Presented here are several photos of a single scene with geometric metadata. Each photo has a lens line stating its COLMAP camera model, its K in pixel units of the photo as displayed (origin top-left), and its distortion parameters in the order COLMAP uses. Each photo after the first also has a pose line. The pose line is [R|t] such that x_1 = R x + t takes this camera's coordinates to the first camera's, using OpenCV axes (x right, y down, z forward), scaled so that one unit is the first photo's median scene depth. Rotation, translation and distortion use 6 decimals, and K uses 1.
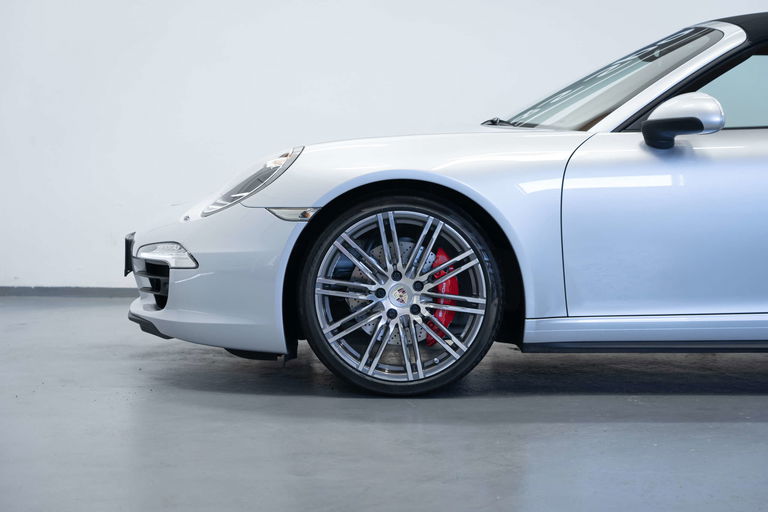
lens RADIAL K [[1595.3, 0, 383.4], [0, 1595.3, 255.0], [0, 0, 1]] dist [0.657393, 0.000000]
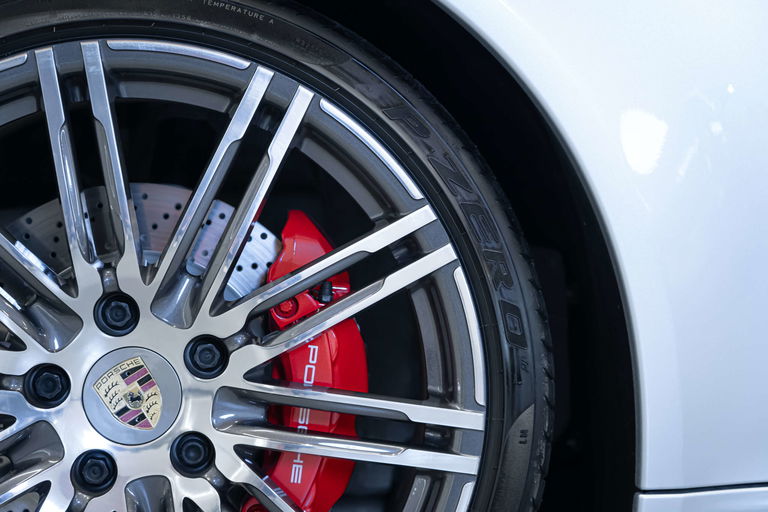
lens RADIAL K [[2345.3, 0, 383.8], [0, 2345.3, 256.0], [0, 0, 1]] dist [0.211796, 0.000000]
pose [[0.993316, 0.011053, 0.114898, 0.007612], [-0.007257, 0.999415, -0.033408, 0.015941], [-0.115200, 0.032351, 0.992815, 0.644399]]
